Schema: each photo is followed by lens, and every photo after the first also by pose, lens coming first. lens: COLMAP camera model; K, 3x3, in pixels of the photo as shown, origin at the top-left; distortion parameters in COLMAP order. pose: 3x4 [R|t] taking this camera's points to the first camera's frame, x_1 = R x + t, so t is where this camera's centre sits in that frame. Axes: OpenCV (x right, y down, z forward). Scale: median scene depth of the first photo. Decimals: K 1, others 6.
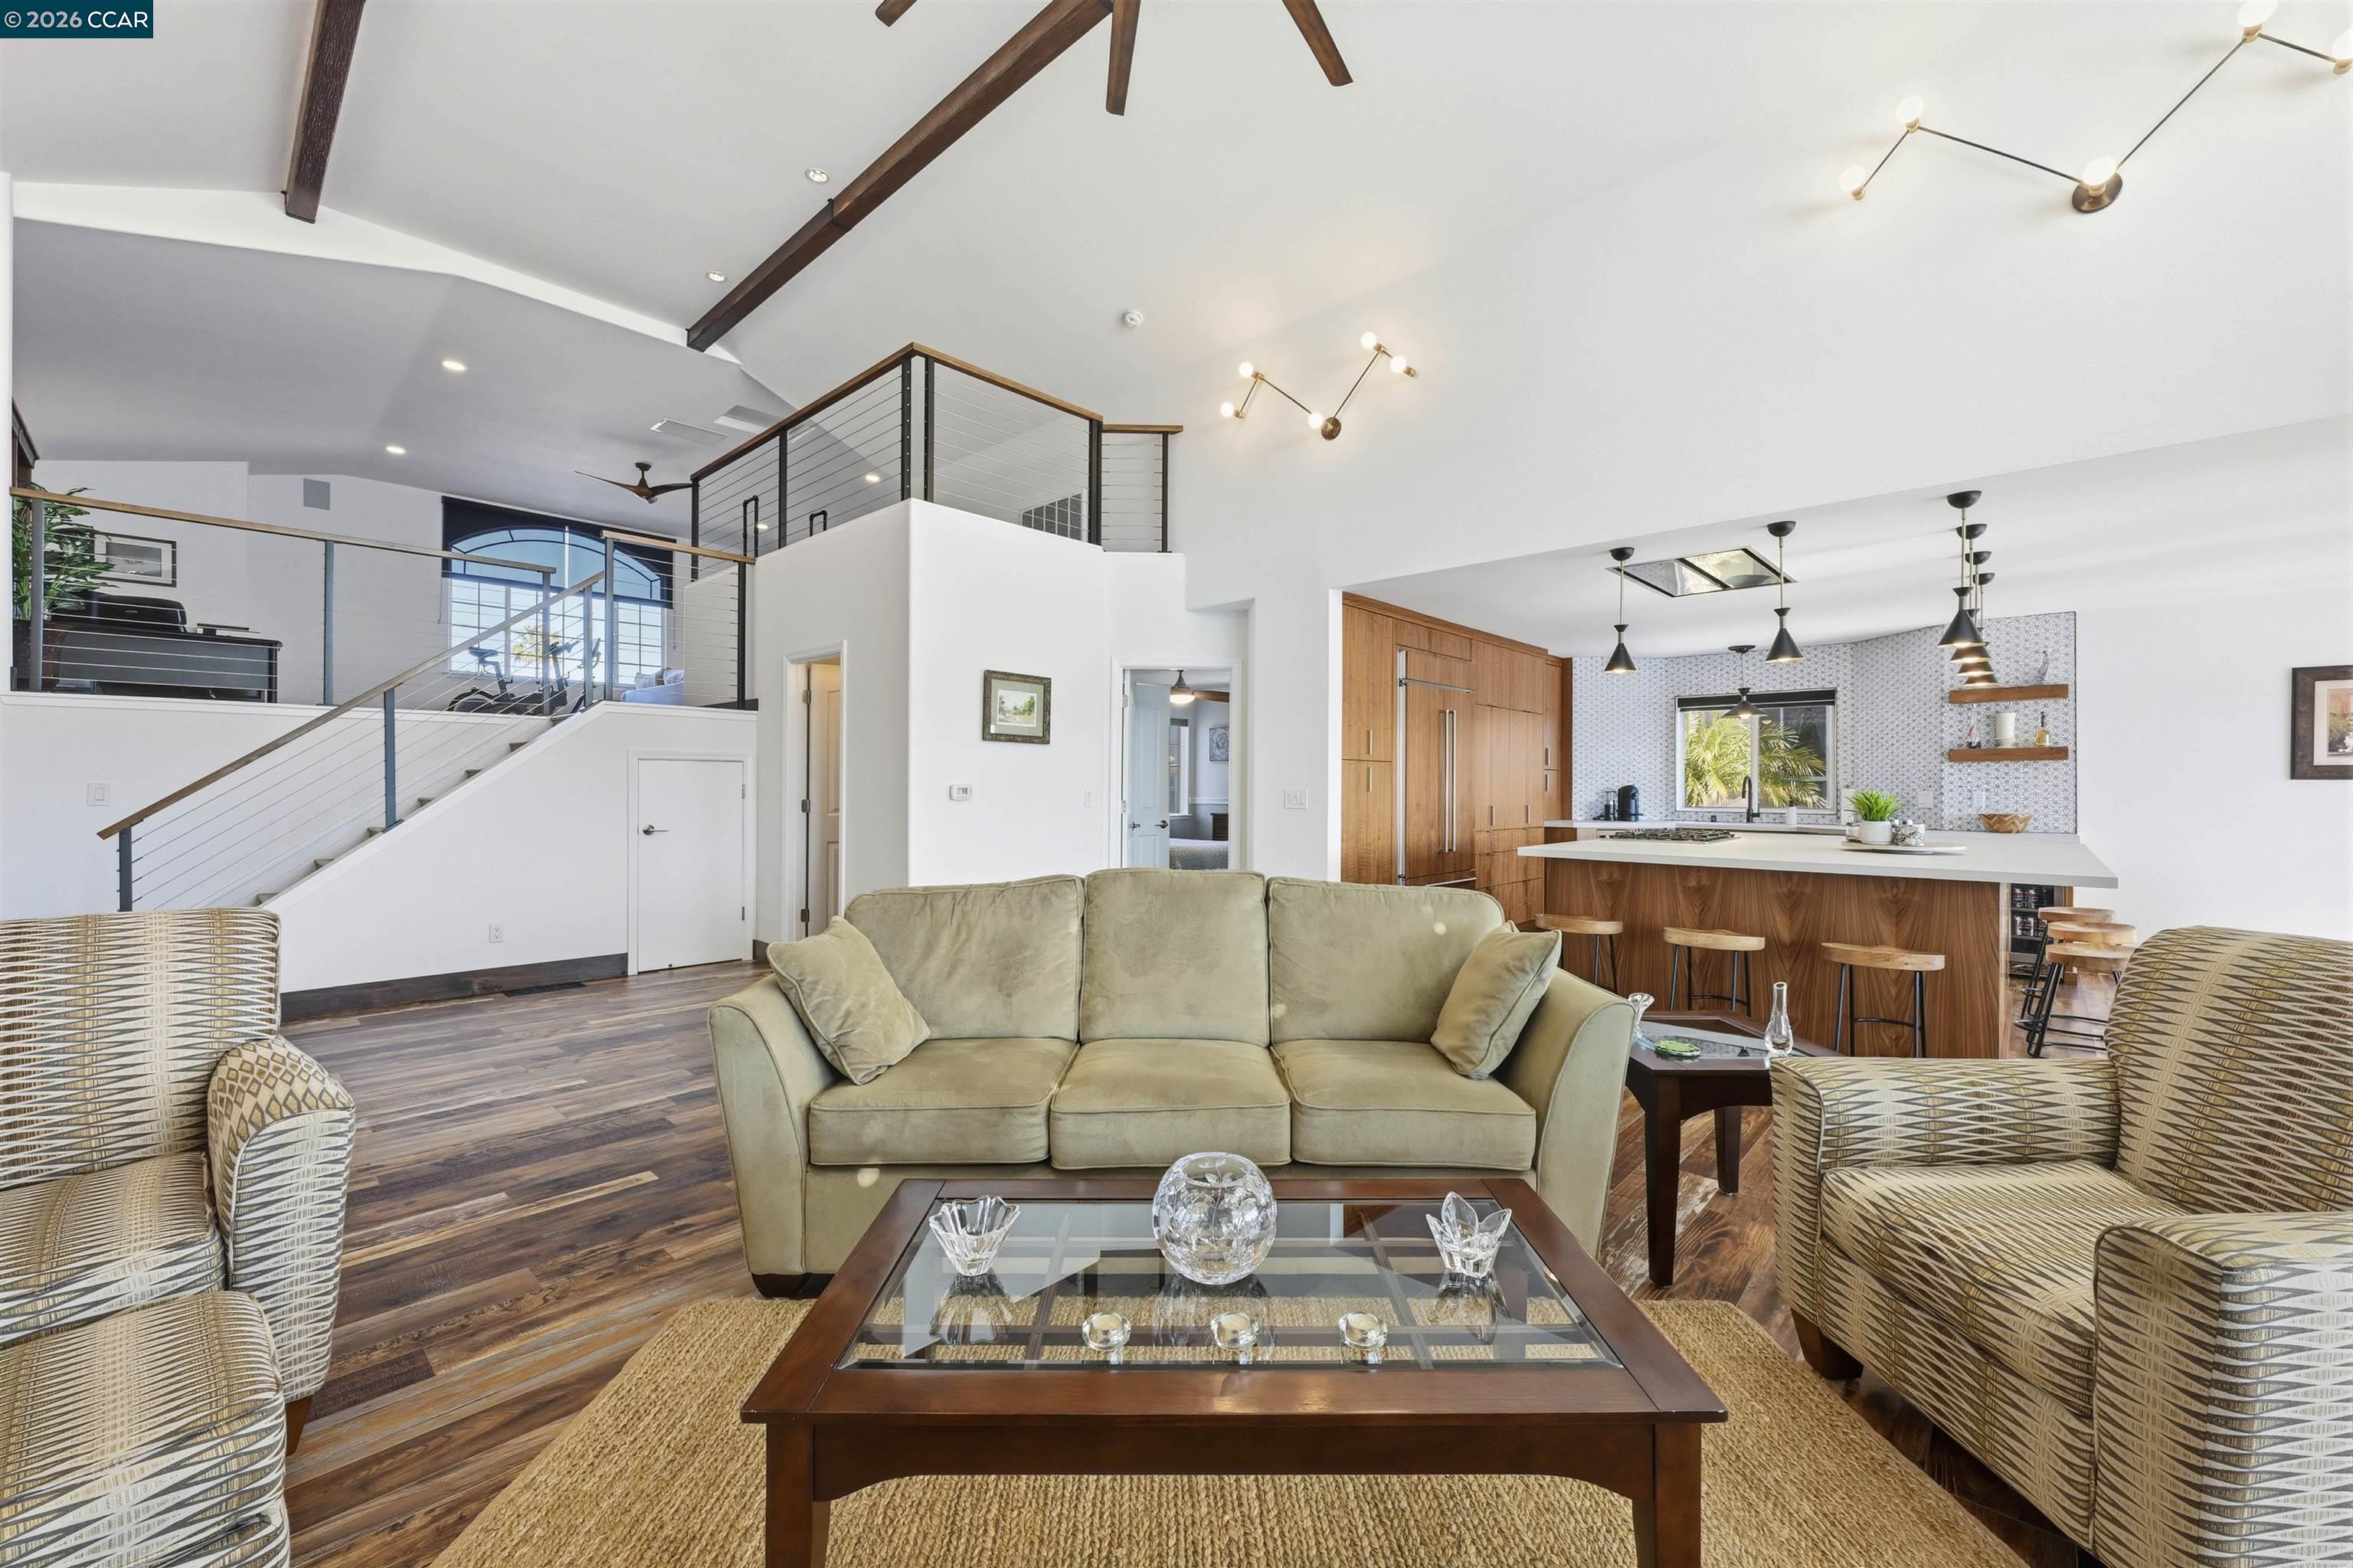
lens RADIAL K [[928.8, 0, 1178.4], [0, 928.8, 780.1], [0, 0, 1]] dist [-0.001068, 0.000620]
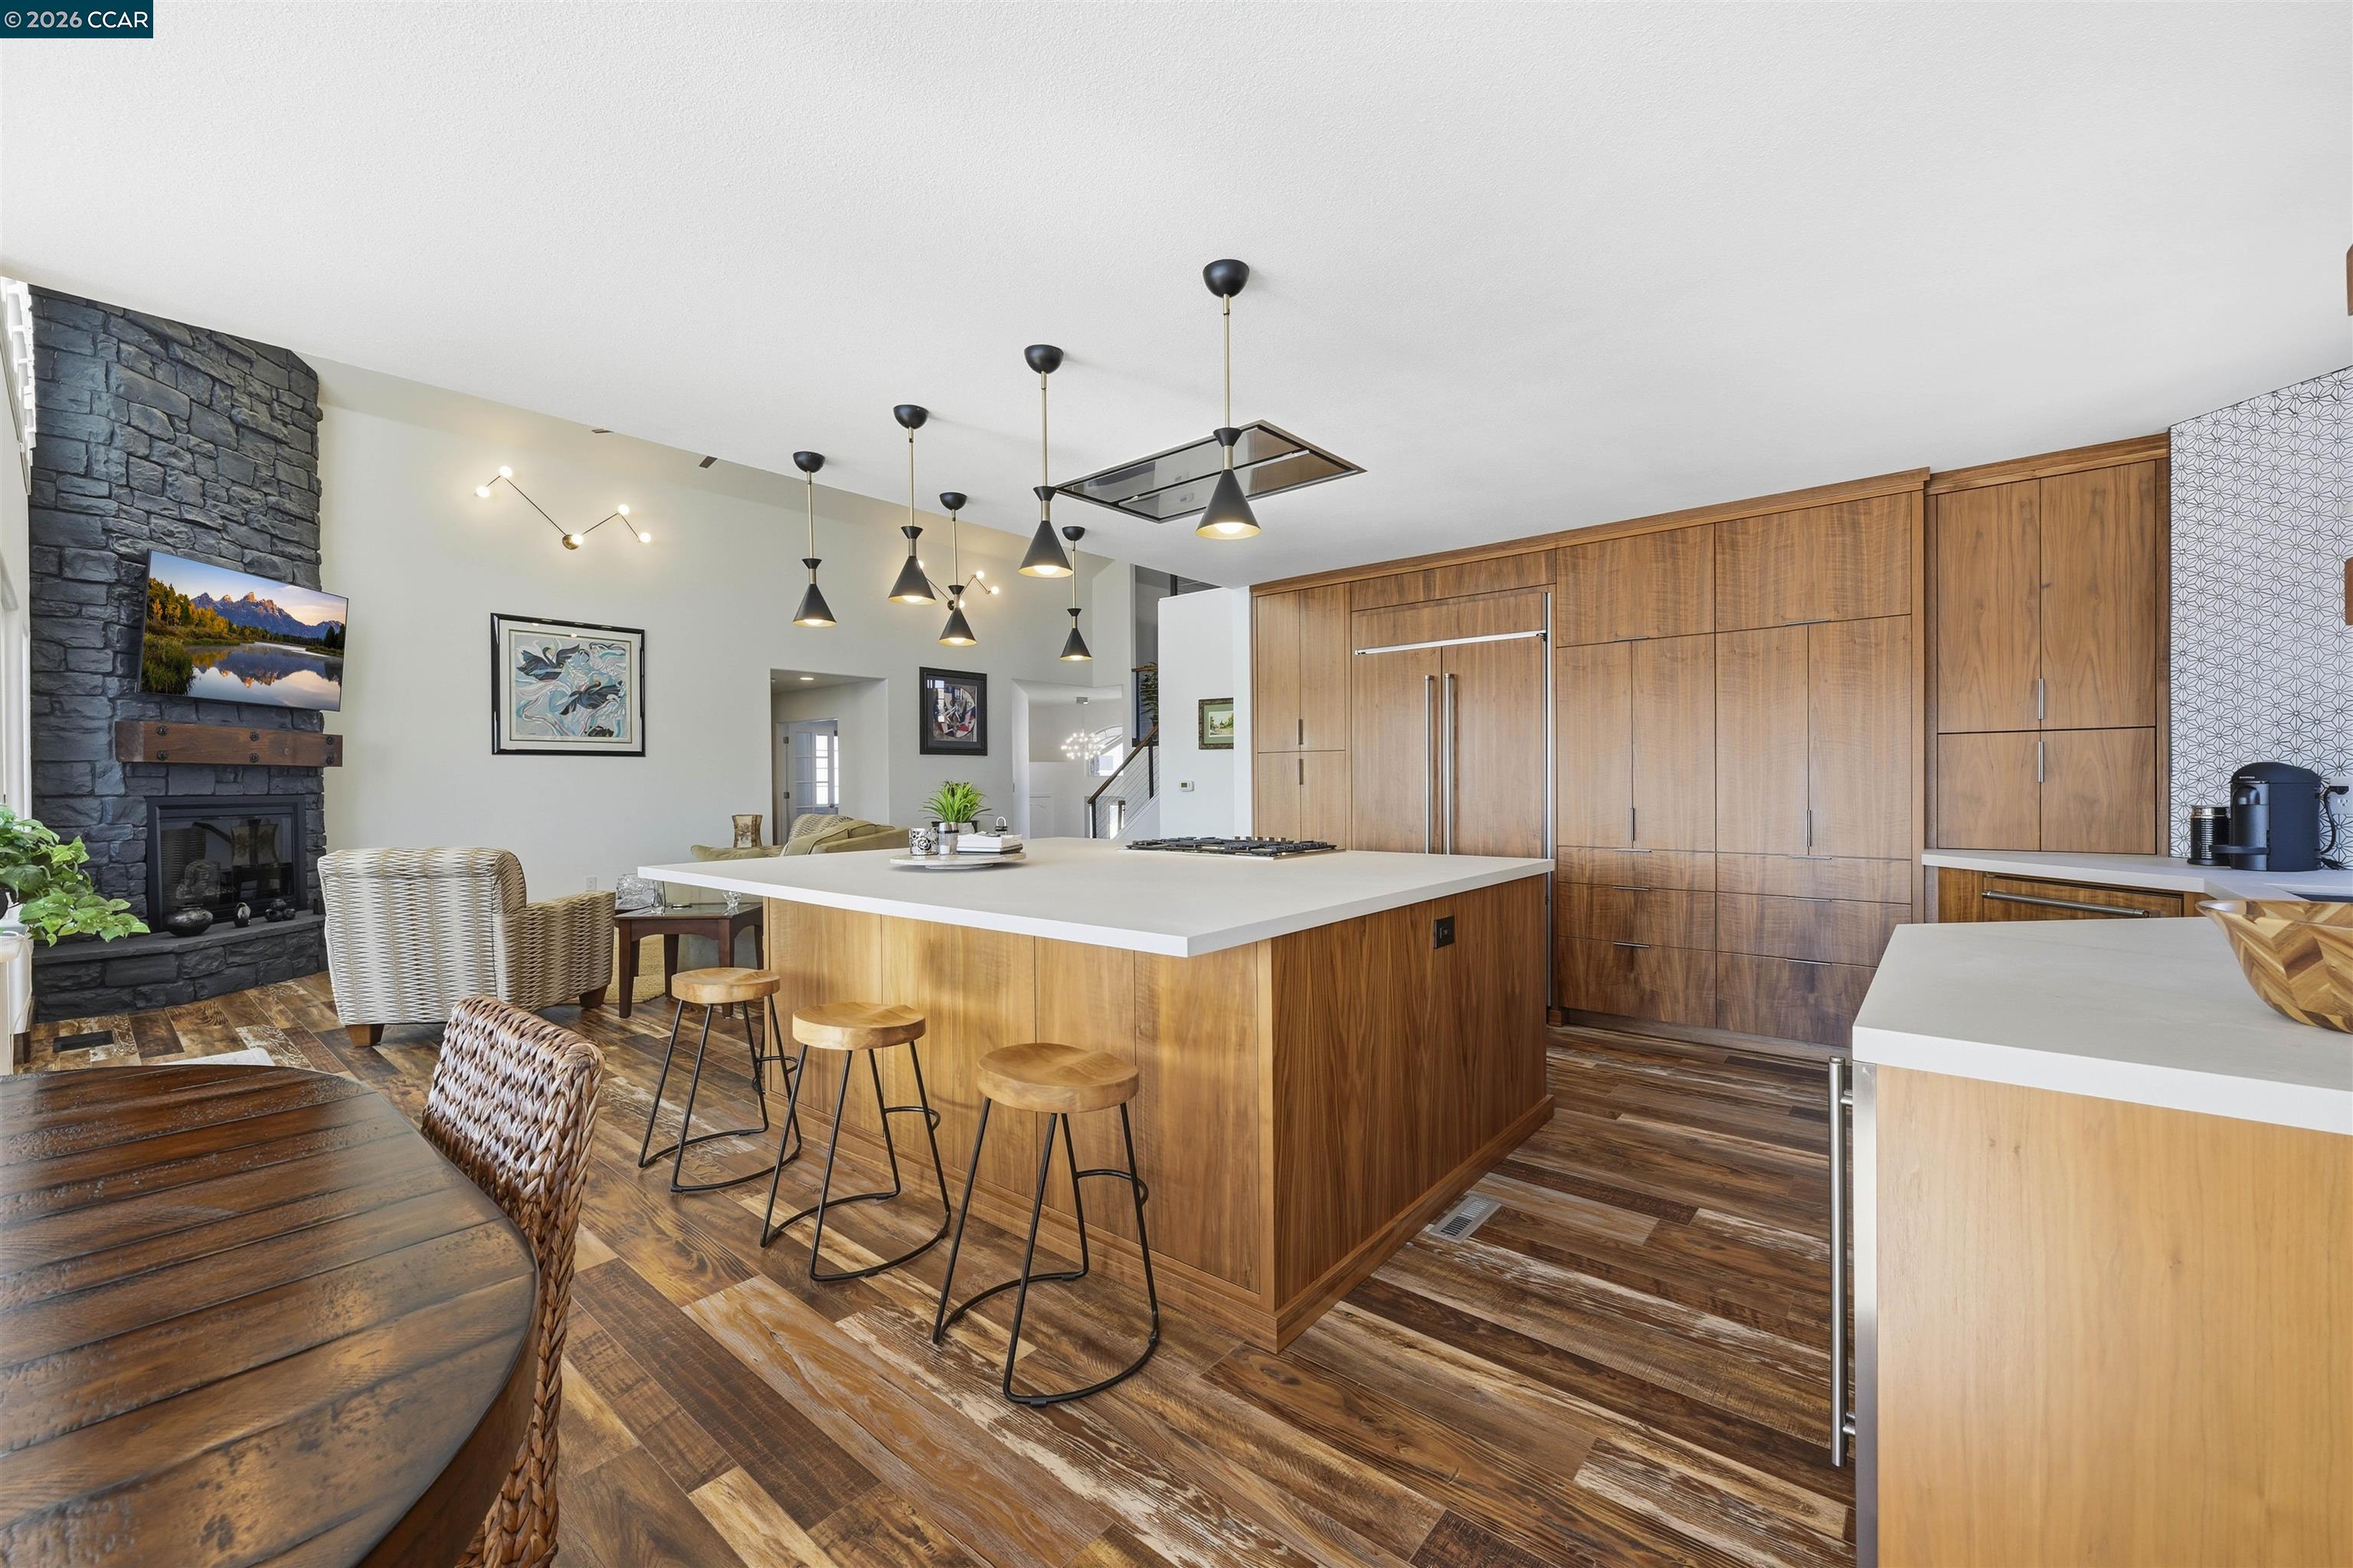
lens RADIAL K [[928.8, 0, 1191.7], [0, 928.8, 783.4], [0, 0, 1]] dist [-0.001068, 0.000620]
pose [[0.062302, -0.004145, -0.998049, 1.058094], [0.013631, 0.999902, -0.003302, 0.011529], [0.997964, -0.013399, 0.062352, 0.787578]]
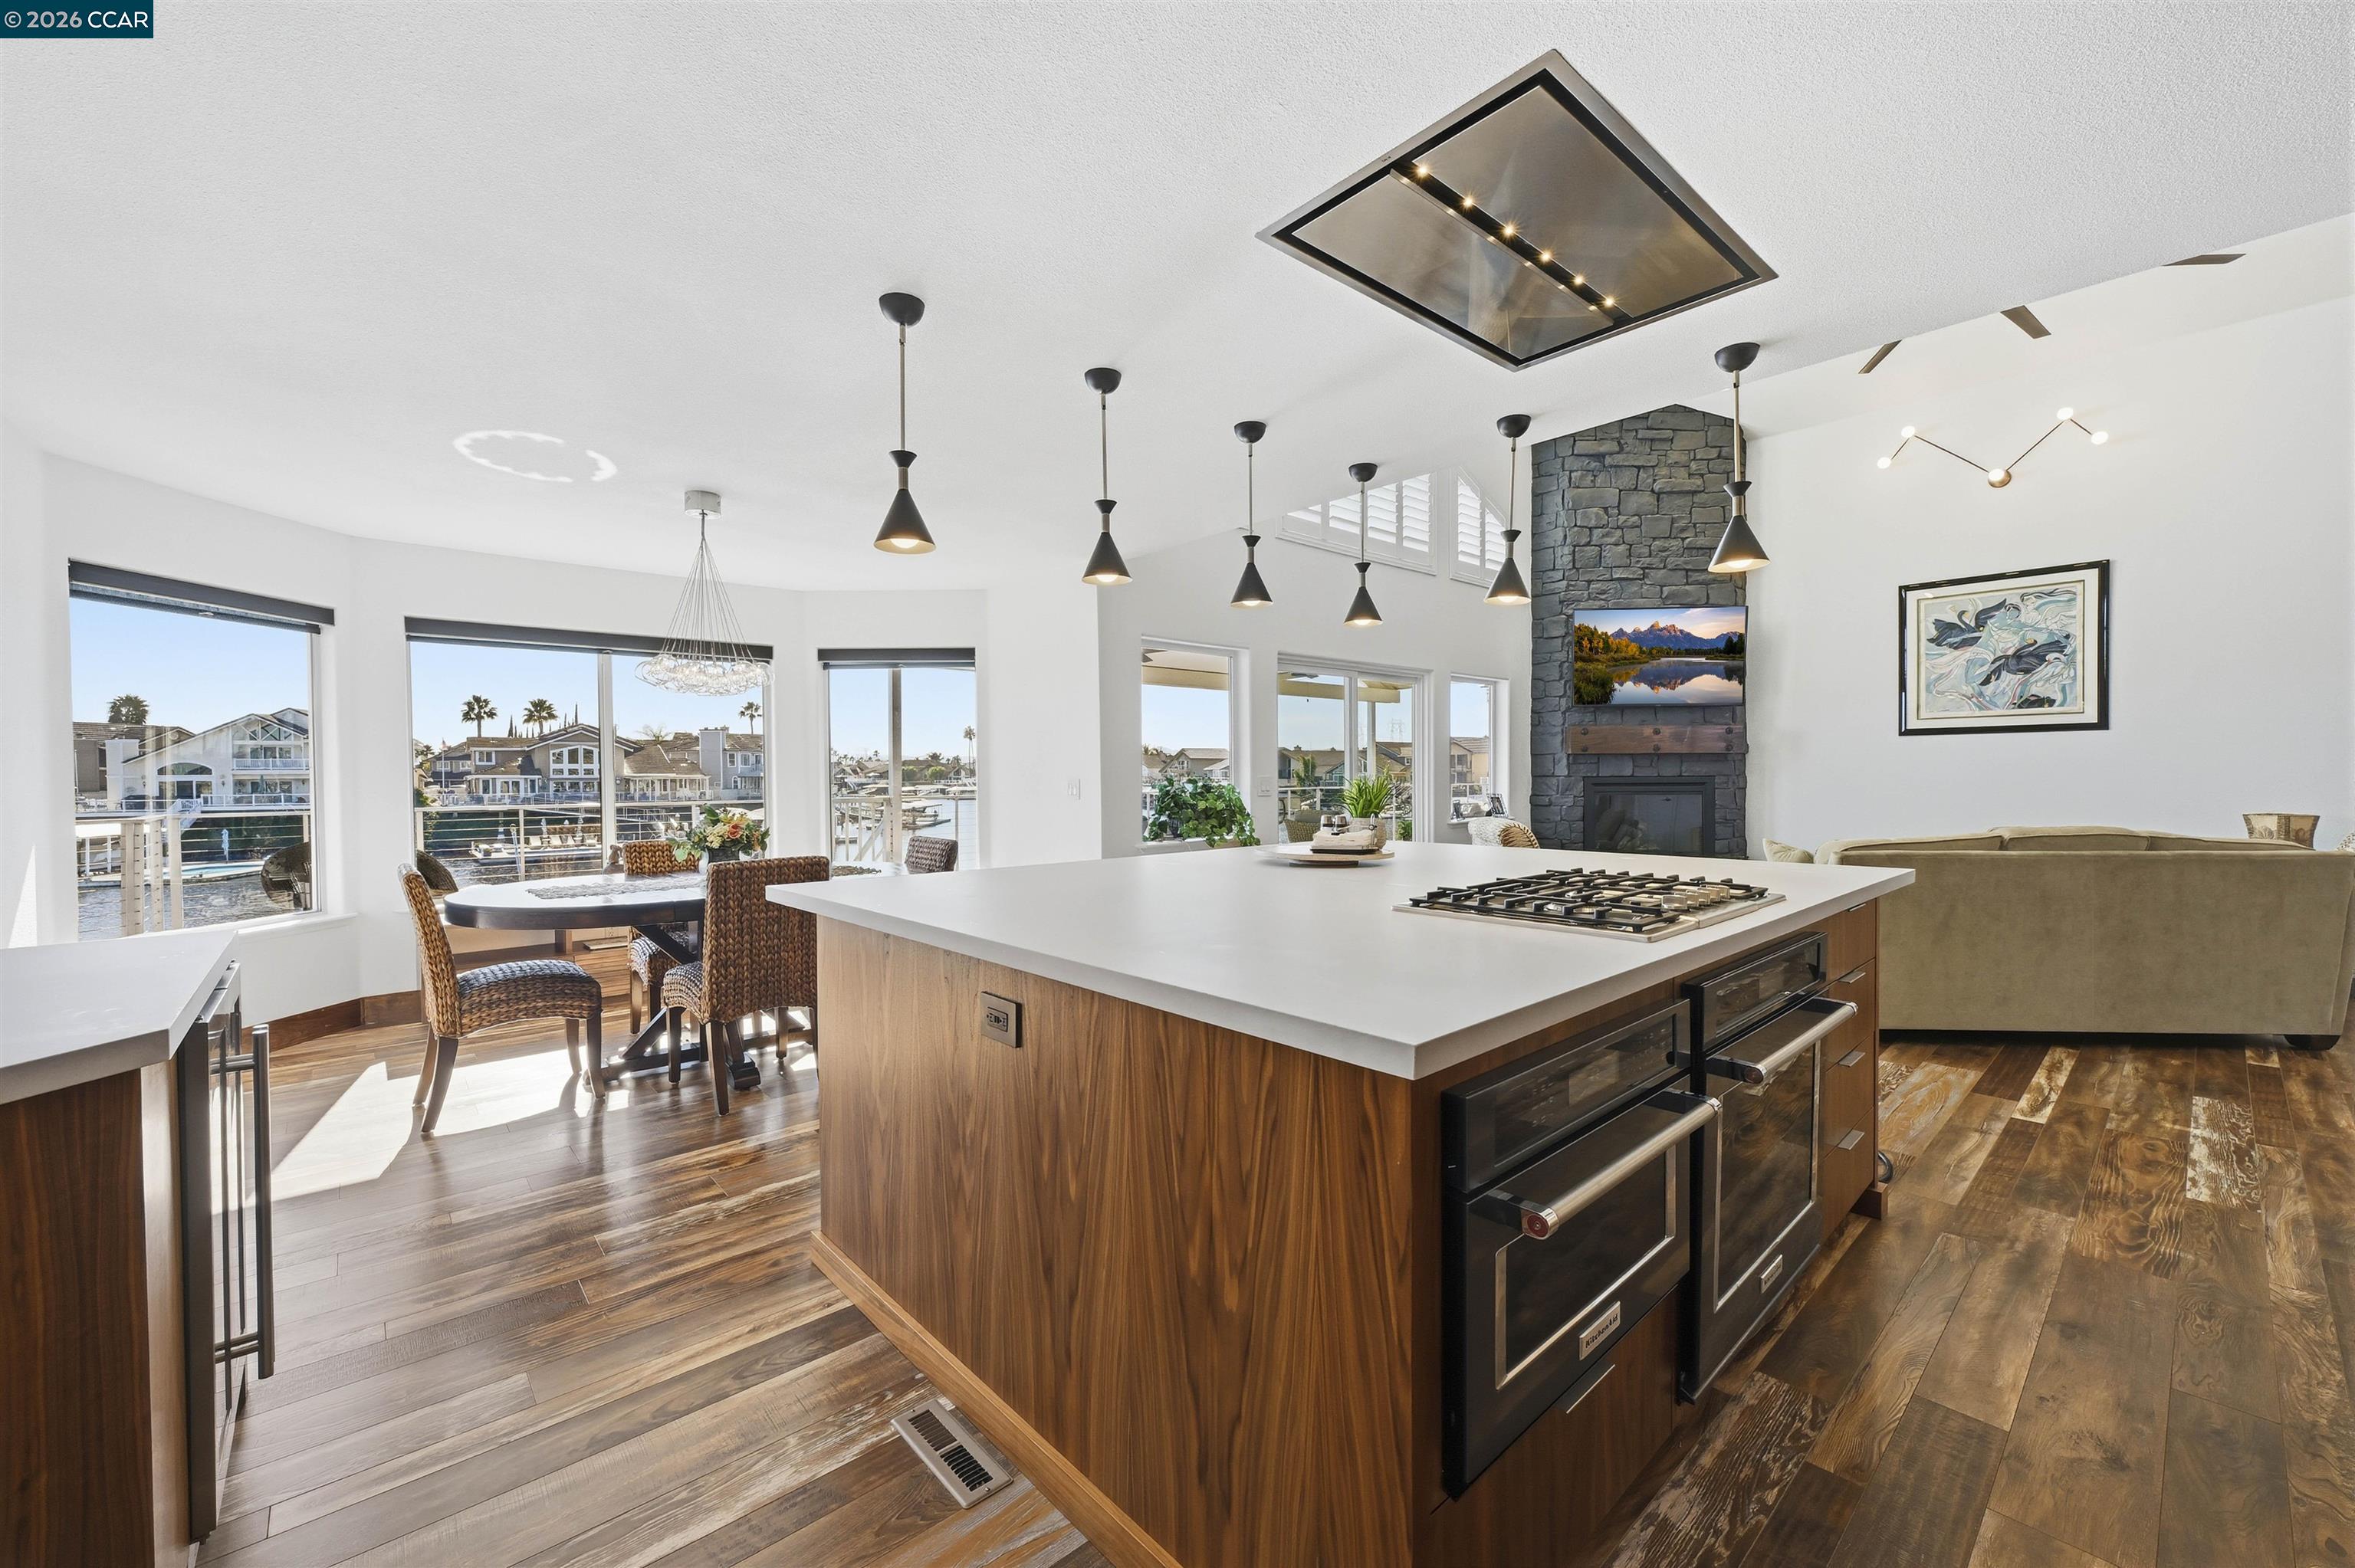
lens RADIAL K [[929.4, 0, 1180.0], [0, 929.4, 790.2], [0, 0, 1]] dist [-0.001068, 0.000620]
pose [[-0.995911, 0.001286, 0.090335, 0.562979], [0.002312, 0.999934, 0.011249, 0.010082], [-0.090315, 0.011412, -0.995848, 1.191753]]
